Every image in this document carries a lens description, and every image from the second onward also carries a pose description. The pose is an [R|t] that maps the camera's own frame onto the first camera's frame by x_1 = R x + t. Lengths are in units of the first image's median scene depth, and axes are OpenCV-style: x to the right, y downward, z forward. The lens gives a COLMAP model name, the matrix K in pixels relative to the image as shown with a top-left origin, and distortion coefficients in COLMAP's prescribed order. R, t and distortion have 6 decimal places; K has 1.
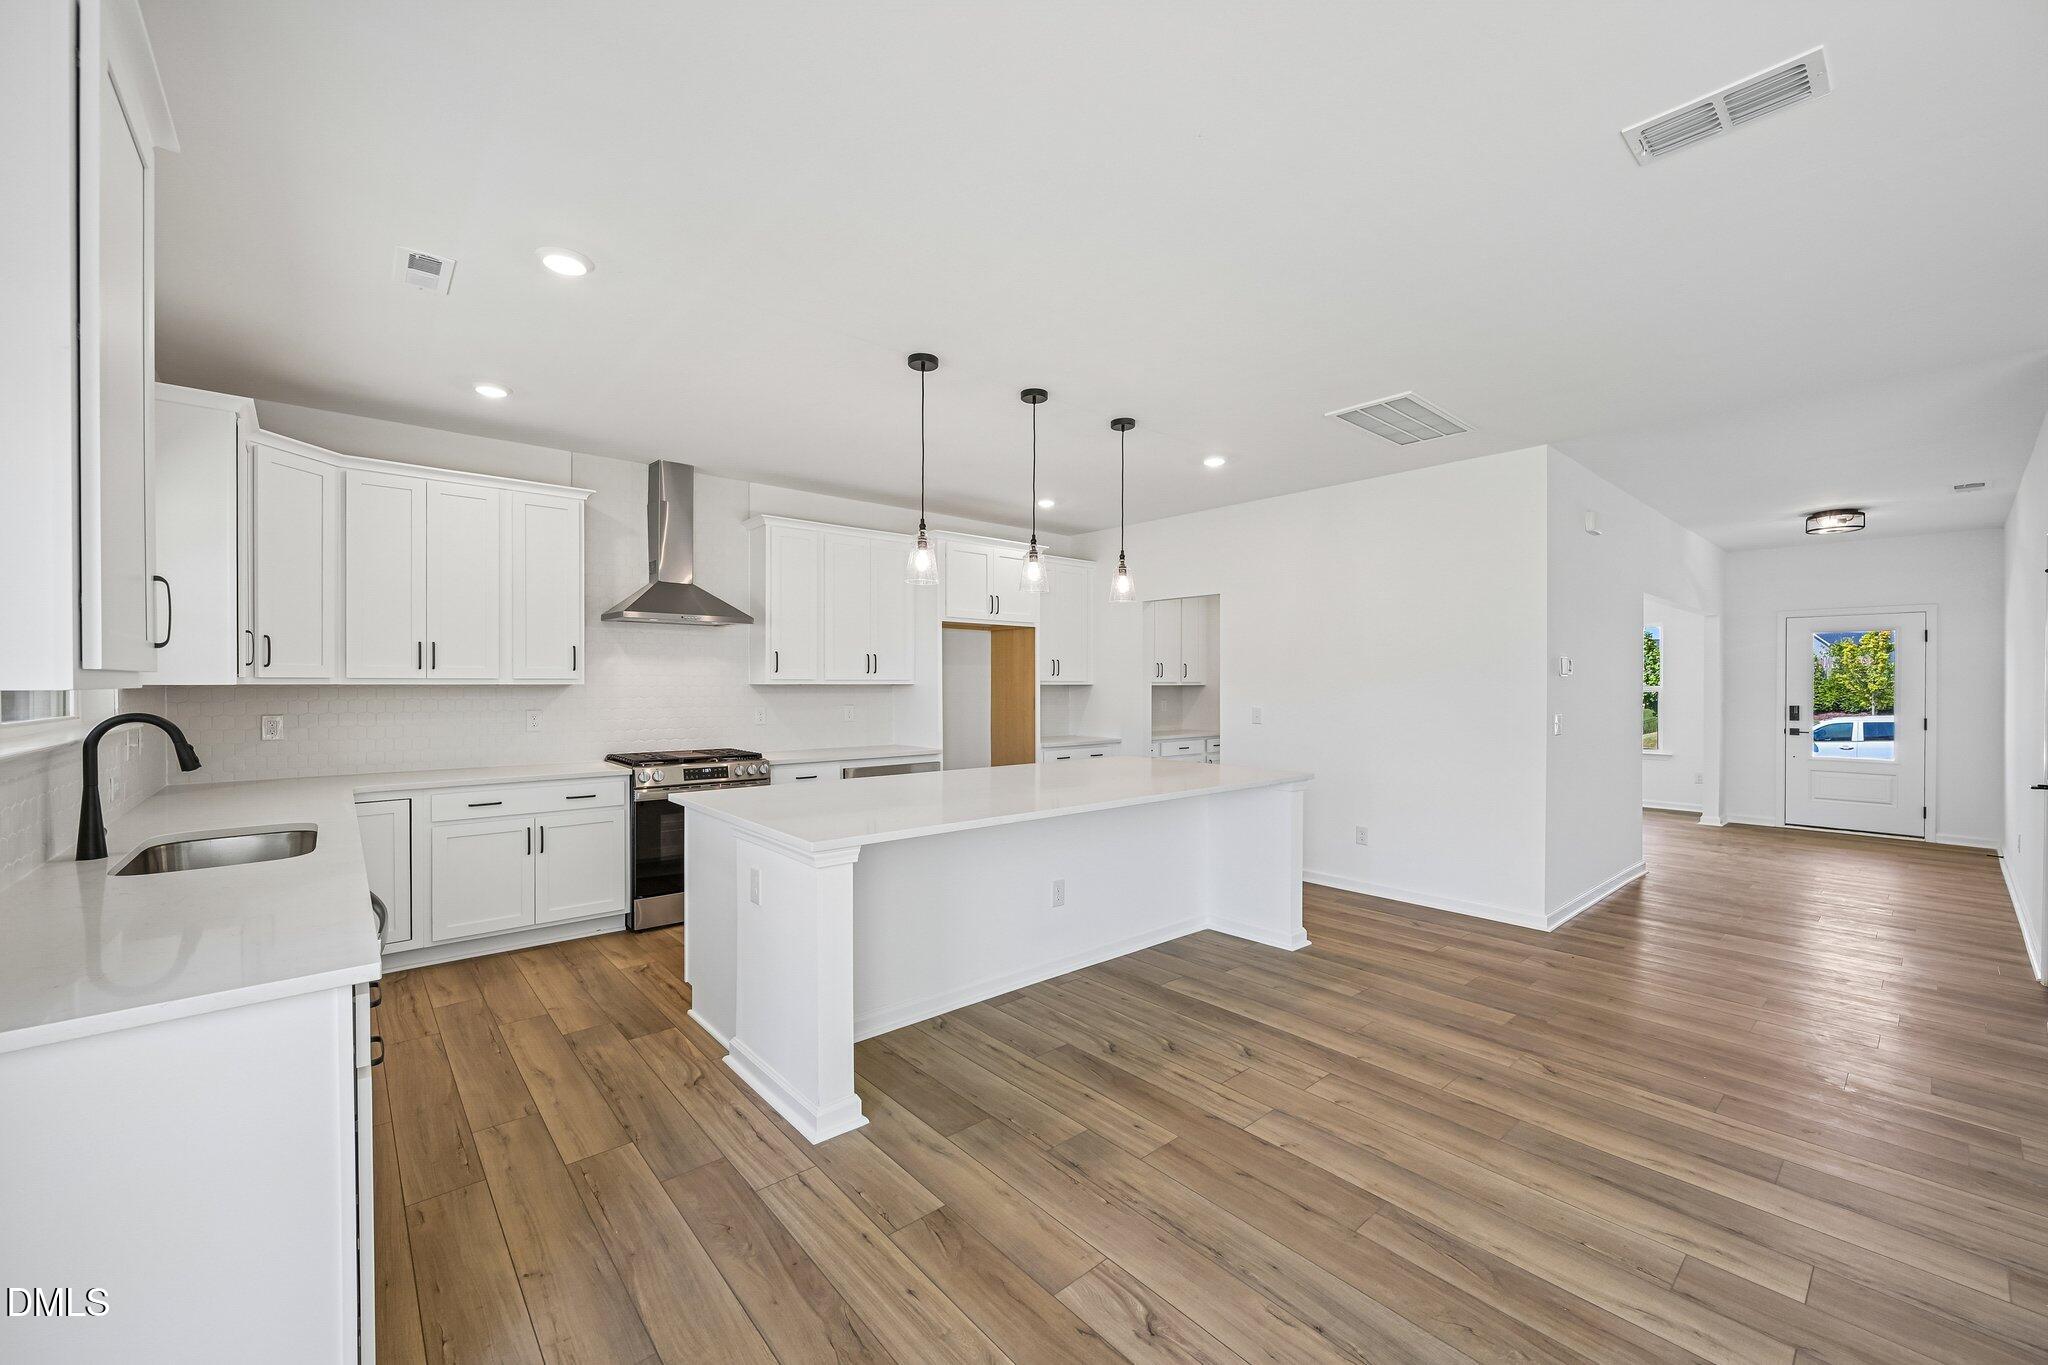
lens RADIAL K [[809.5, 0, 1033.5], [0, 809.5, 687.6], [0, 0, 1]] dist [-0.000880, 0.000031]
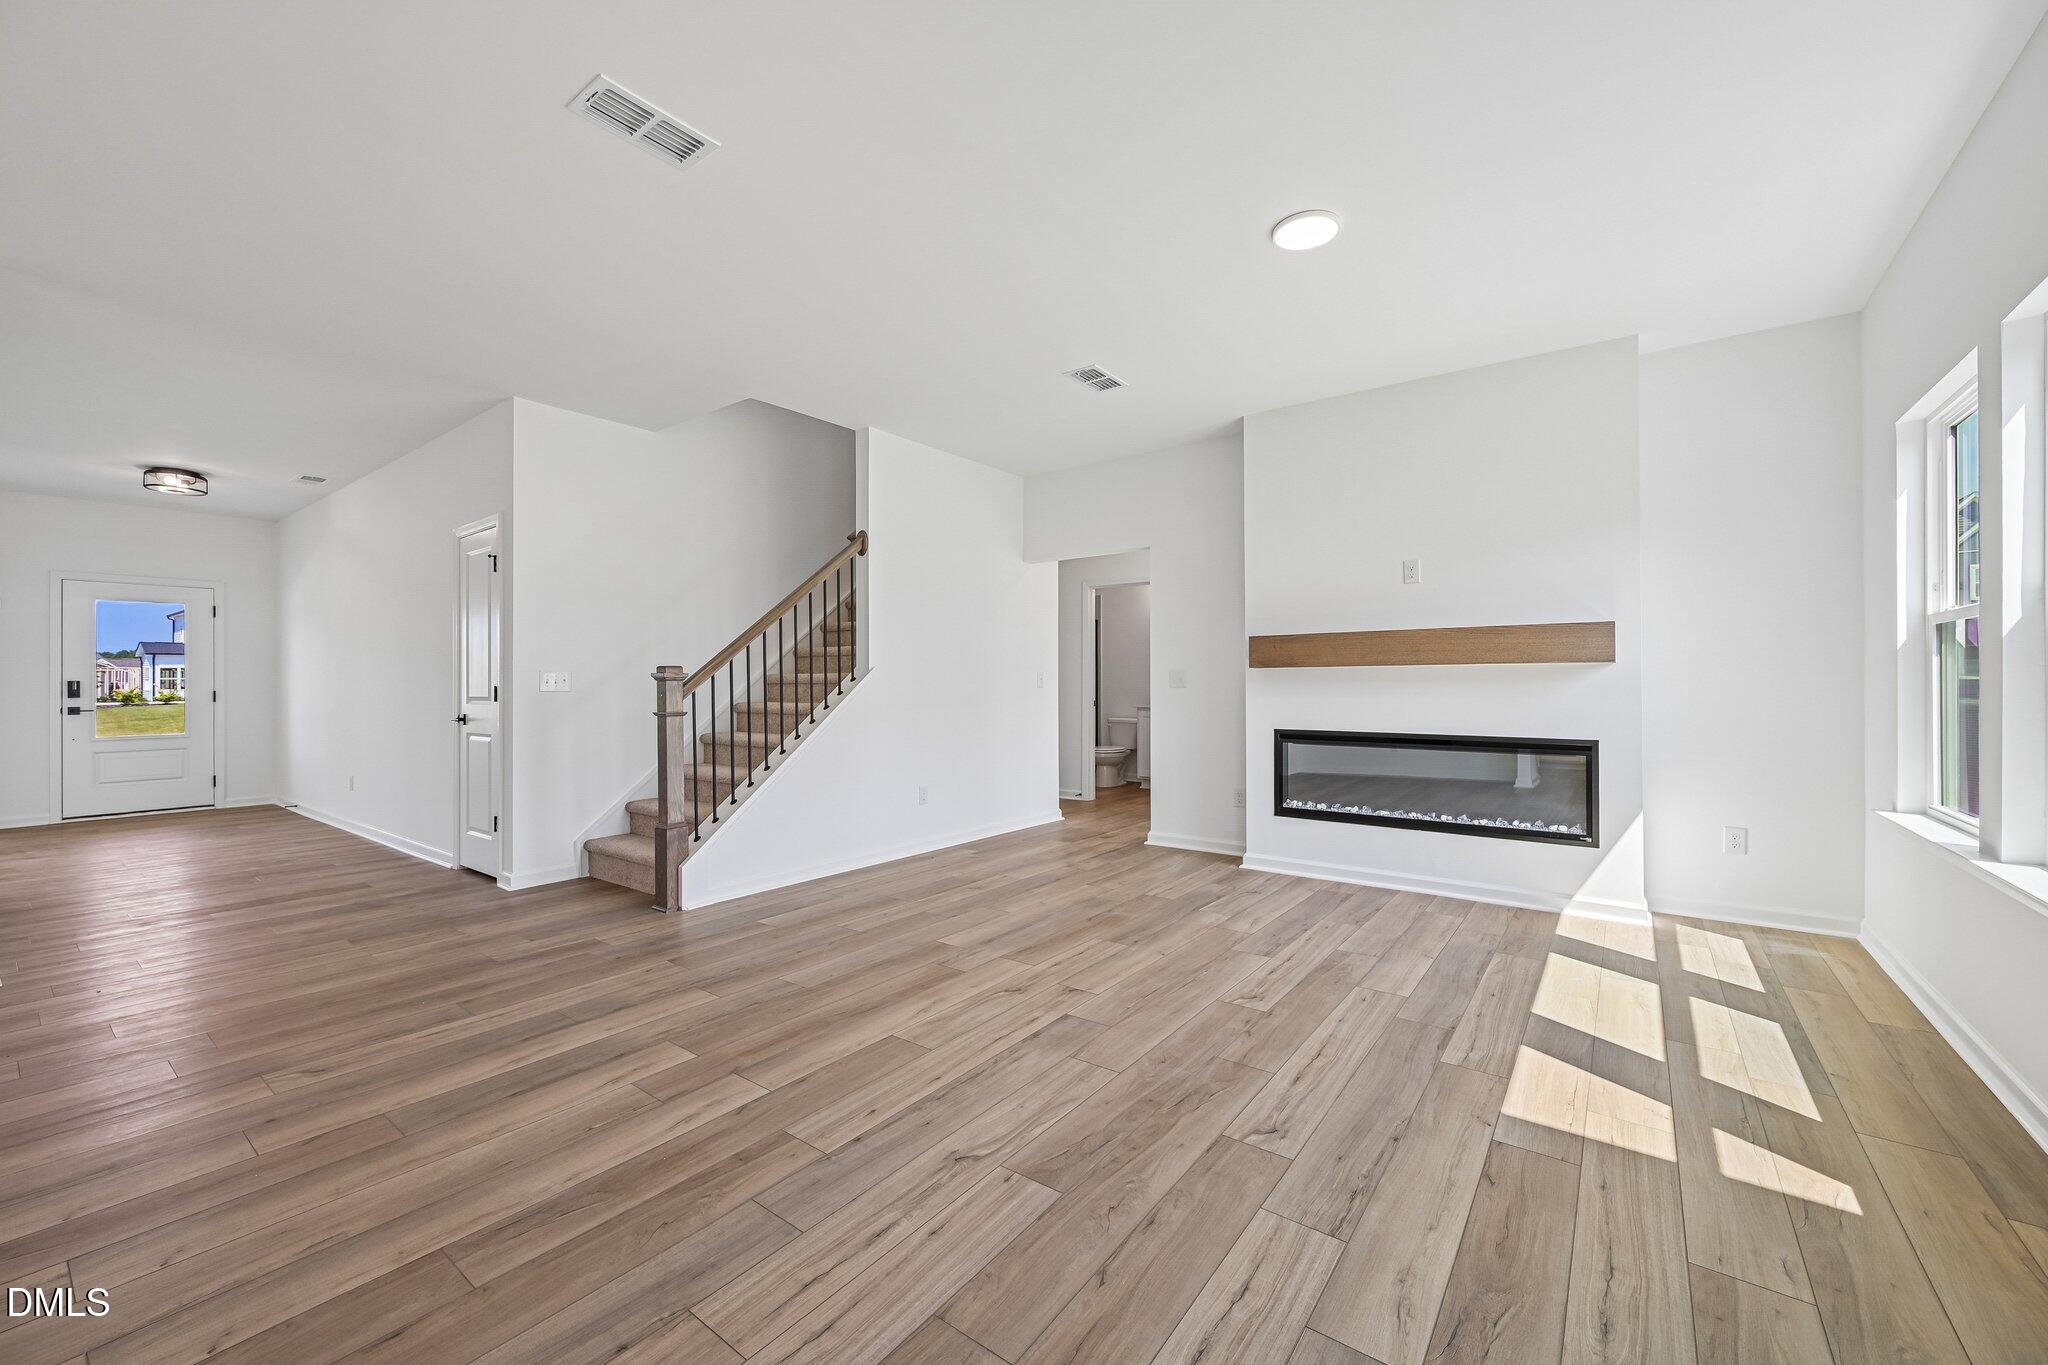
lens RADIAL K [[809.5, 0, 1015.2], [0, 809.5, 677.5], [0, 0, 1]] dist [-0.000880, 0.000031]
pose [[-0.196307, 0.003626, 0.980536, -0.351269], [0.012987, 0.999915, -0.001097, 0.100981], [-0.980456, 0.012518, -0.196338, 0.541709]]
